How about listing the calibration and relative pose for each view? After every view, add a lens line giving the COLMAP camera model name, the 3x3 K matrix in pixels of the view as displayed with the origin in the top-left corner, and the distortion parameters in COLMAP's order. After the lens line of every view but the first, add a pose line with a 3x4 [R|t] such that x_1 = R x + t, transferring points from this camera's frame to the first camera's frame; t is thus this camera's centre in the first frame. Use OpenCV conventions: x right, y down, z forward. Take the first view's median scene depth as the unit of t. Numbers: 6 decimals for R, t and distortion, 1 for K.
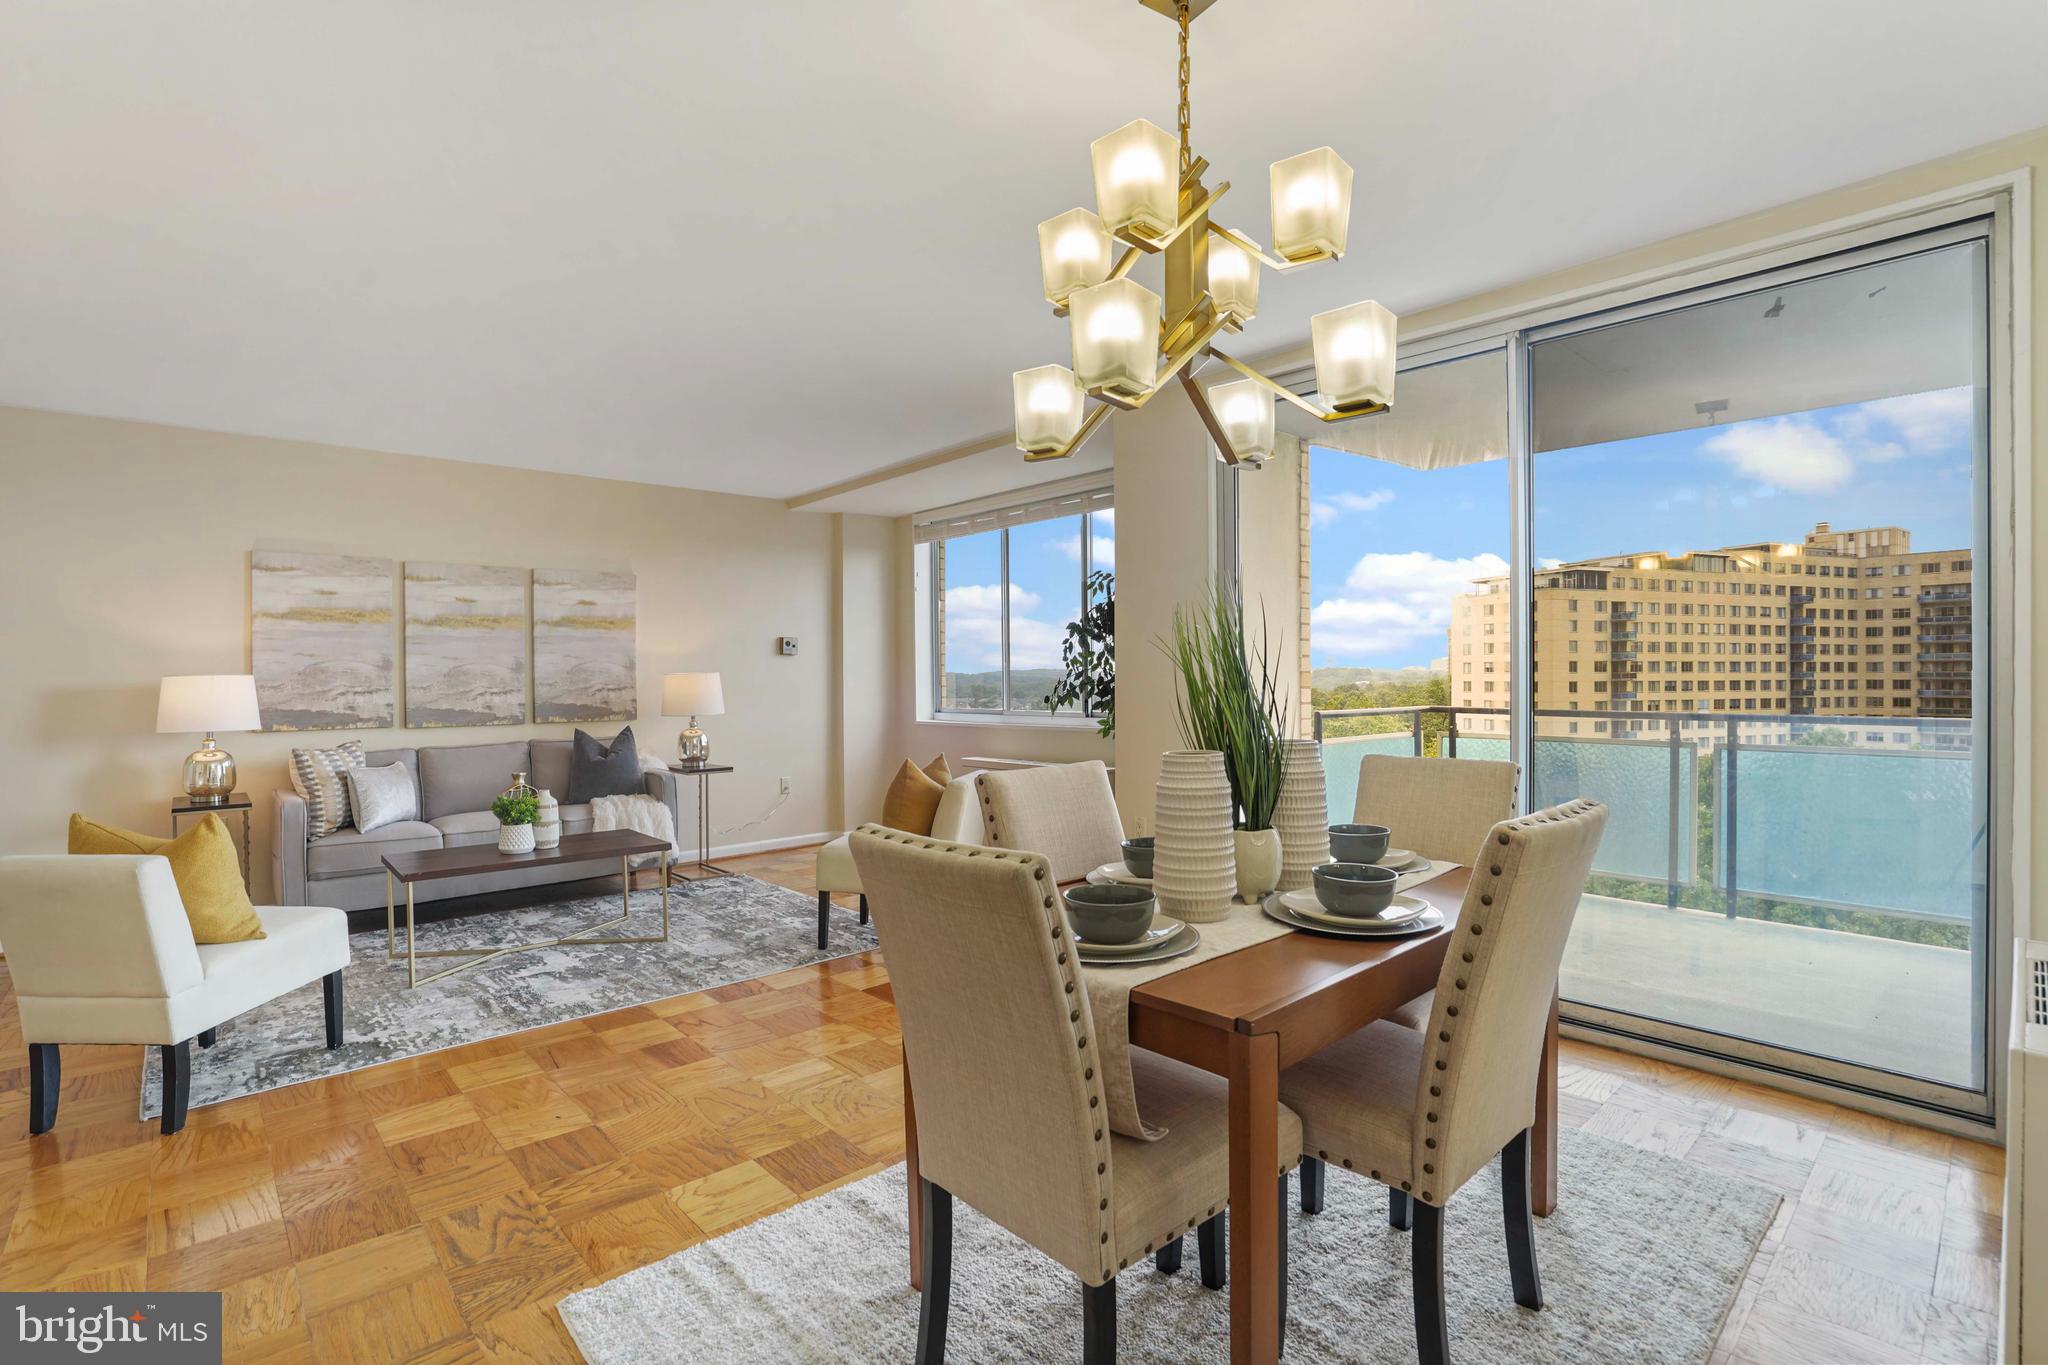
lens RADIAL K [[959.4, 0, 1024.7], [0, 959.4, 674.5], [0, 0, 1]] dist [-0.044975, 0.018996]
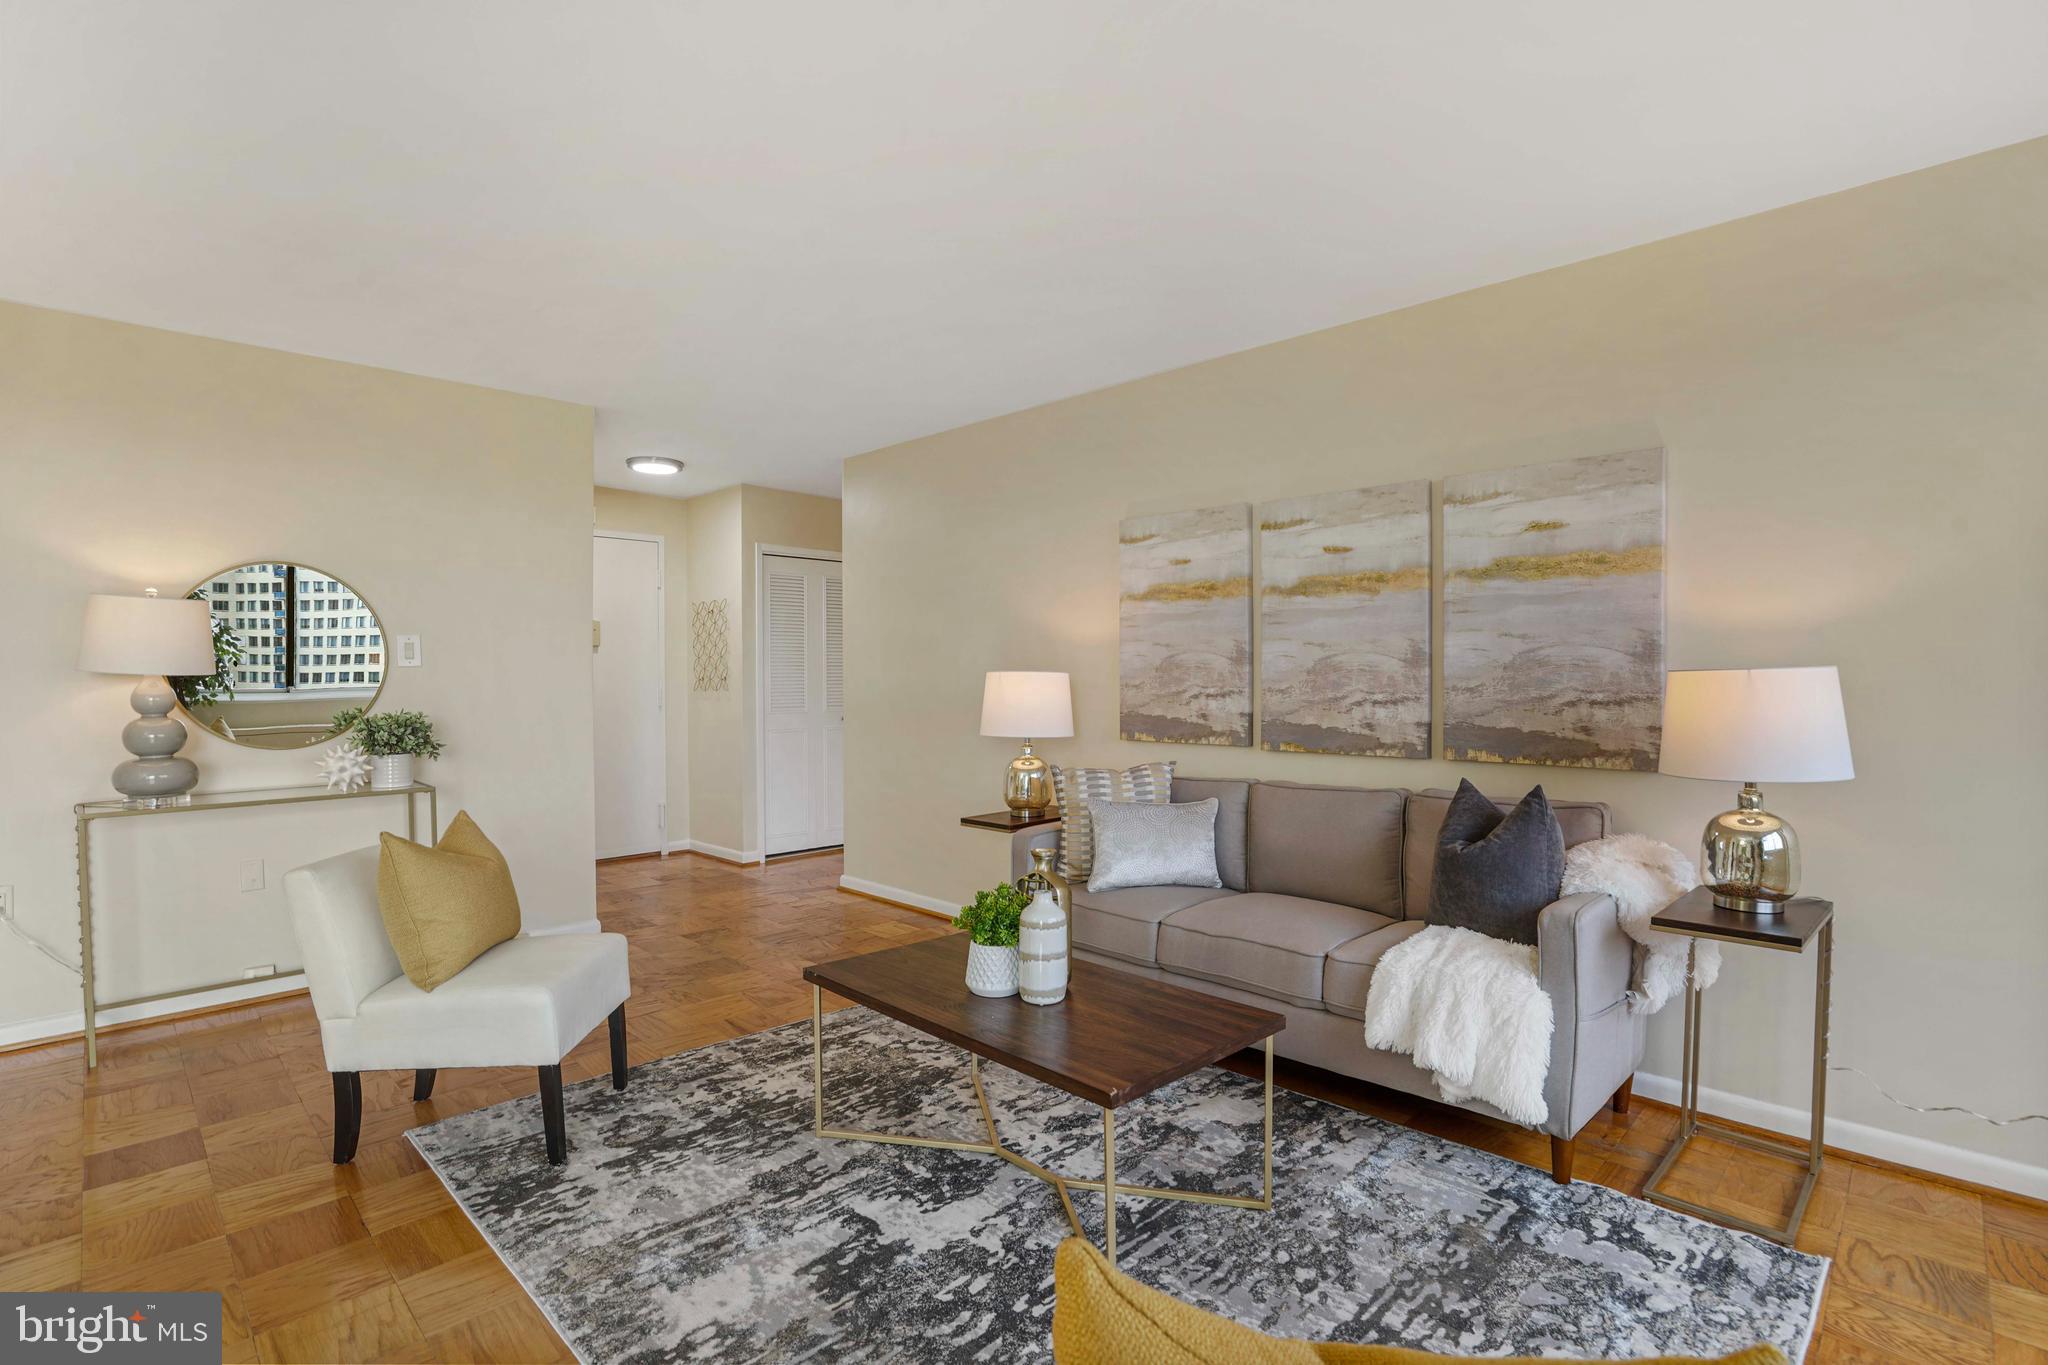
lens RADIAL K [[949.7, 0, 1040.3], [0, 949.7, 684.9], [0, 0, 1]] dist [-0.058913, 0.020474]
pose [[0.047685, 0.011660, -0.998794, 0.012139], [-0.003557, 0.999928, 0.011503, 0.002859], [0.998856, 0.003004, 0.047723, 0.735089]]
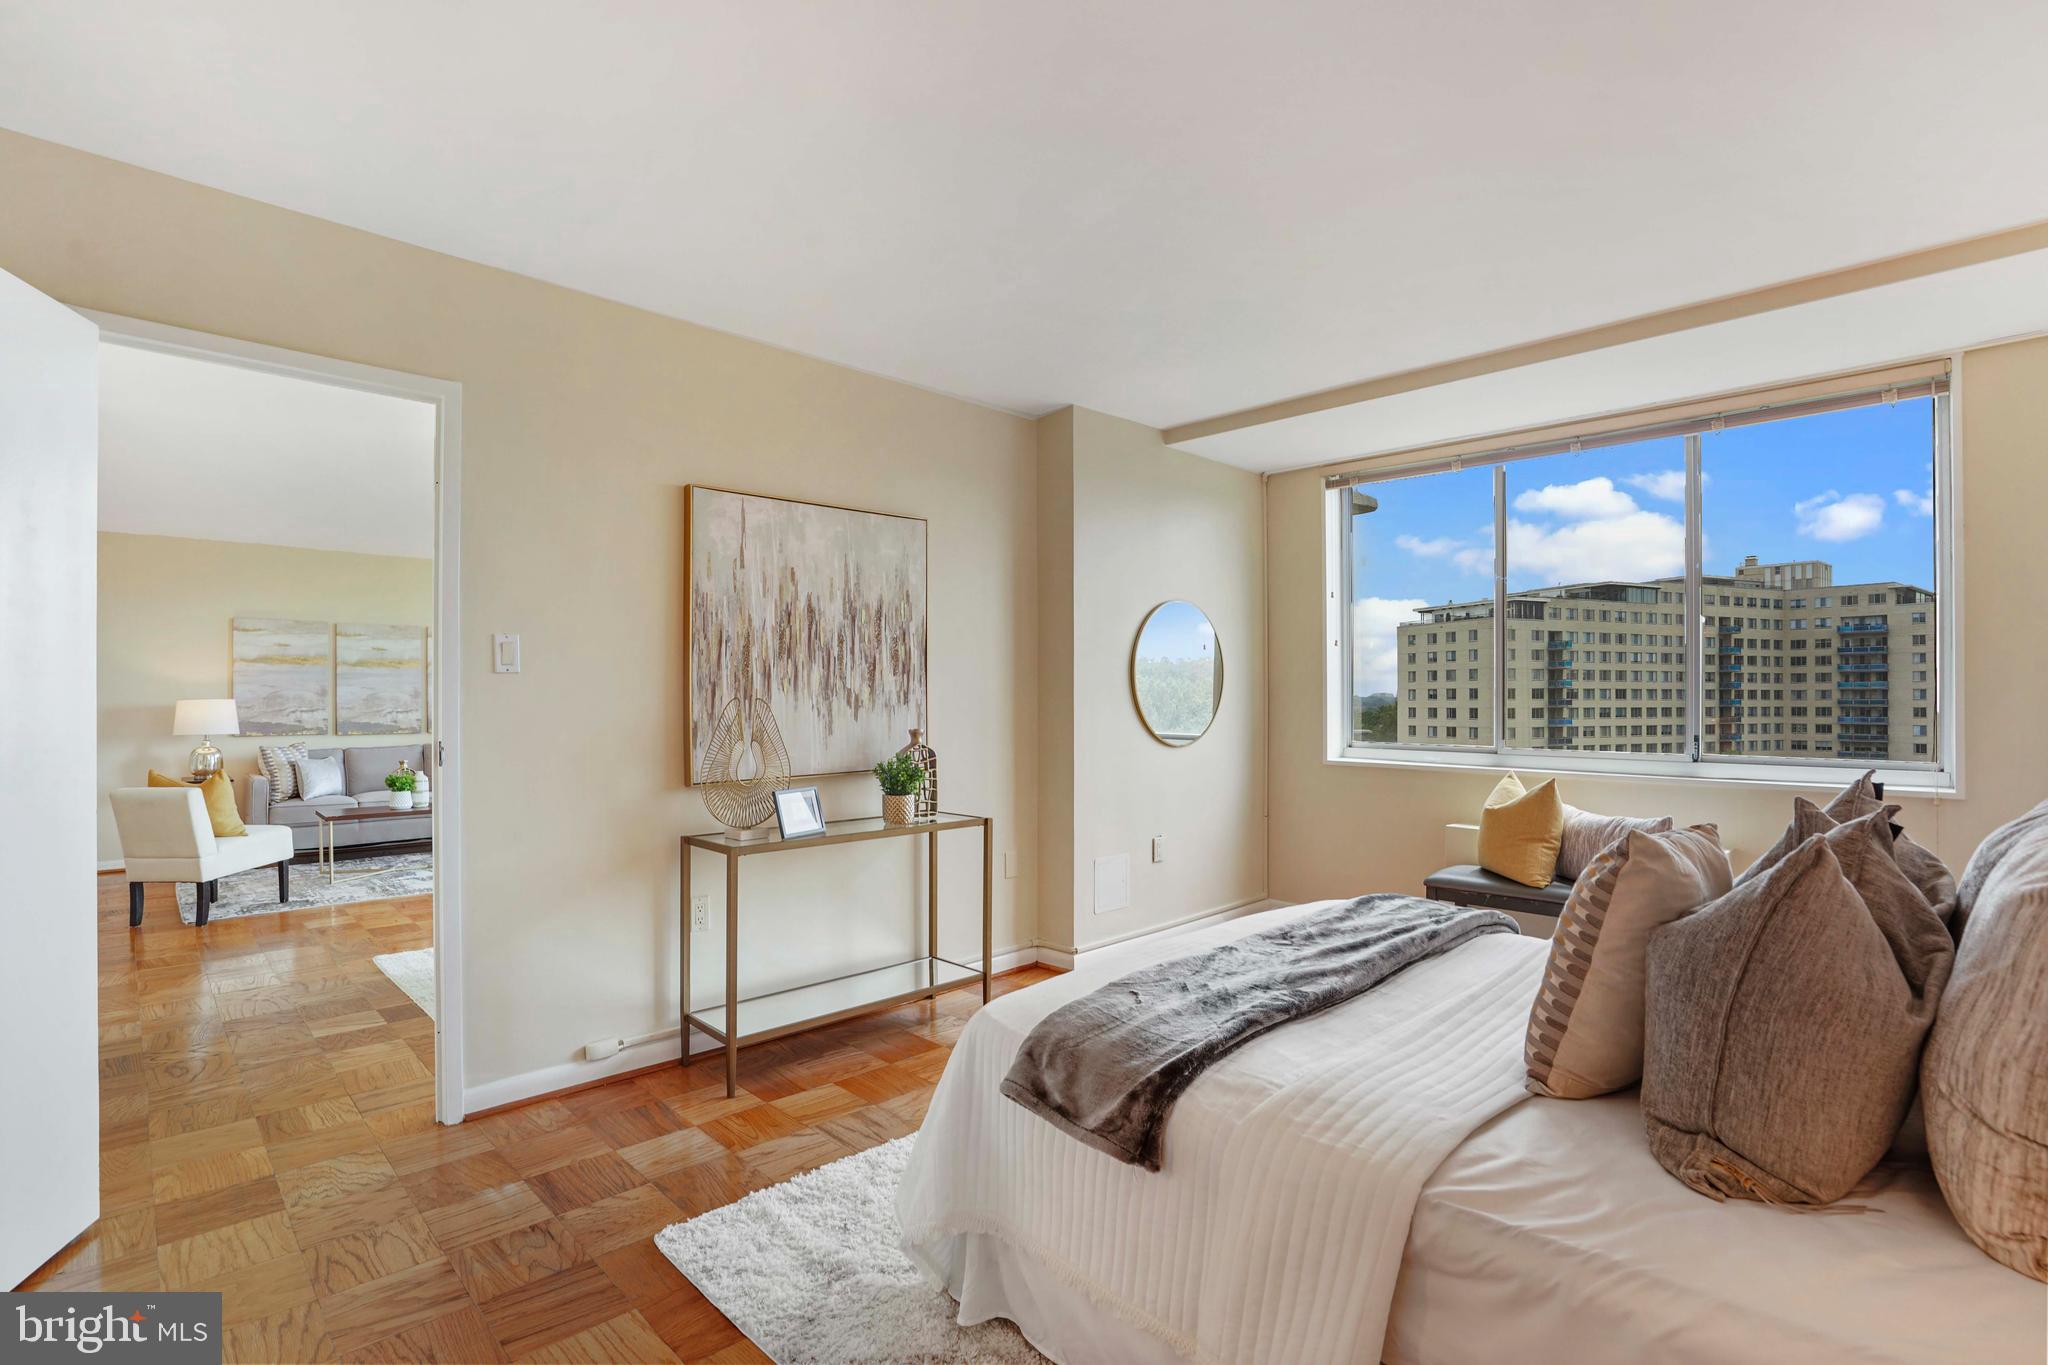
lens RADIAL K [[958.9, 0, 1022.6], [0, 958.9, 691.5], [0, 0, 1]] dist [-0.048881, 0.021928]
pose [[0.999560, 0.002997, 0.029518, 0.348039], [-0.002736, 0.999957, -0.008870, -0.001785], [-0.029543, 0.008786, 0.999525, -0.468471]]
